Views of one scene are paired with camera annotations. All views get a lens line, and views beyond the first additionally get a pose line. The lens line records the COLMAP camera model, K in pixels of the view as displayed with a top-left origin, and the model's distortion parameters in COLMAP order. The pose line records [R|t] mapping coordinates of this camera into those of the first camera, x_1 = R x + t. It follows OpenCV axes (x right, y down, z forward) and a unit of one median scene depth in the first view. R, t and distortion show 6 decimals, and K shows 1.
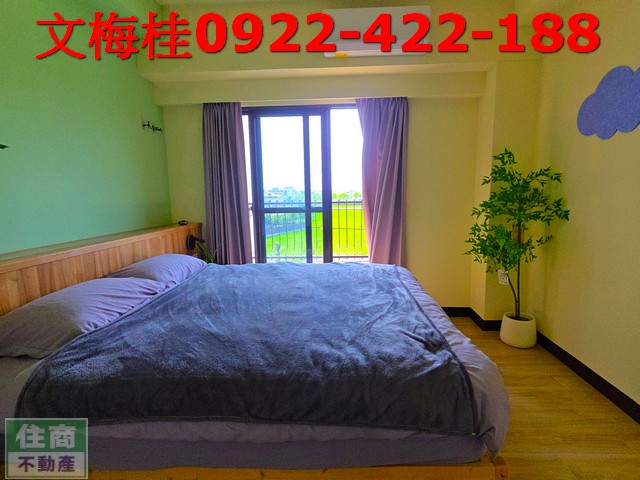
lens RADIAL K [[347.9, 0, 321.1], [0, 347.9, 238.7], [0, 0, 1]] dist [-0.002079, -0.003529]
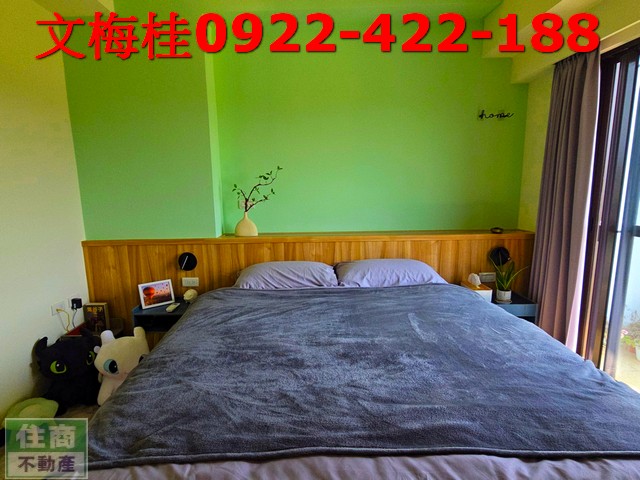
lens RADIAL K [[347.9, 0, 321.2], [0, 347.9, 244.6], [0, 0, 1]] dist [-0.002079, -0.003529]
pose [[0.056976, 0.175518, -0.982826, 0.653451], [-0.114988, 0.979028, 0.168174, -0.174152], [0.991732, 0.103431, 0.075963, 0.907617]]
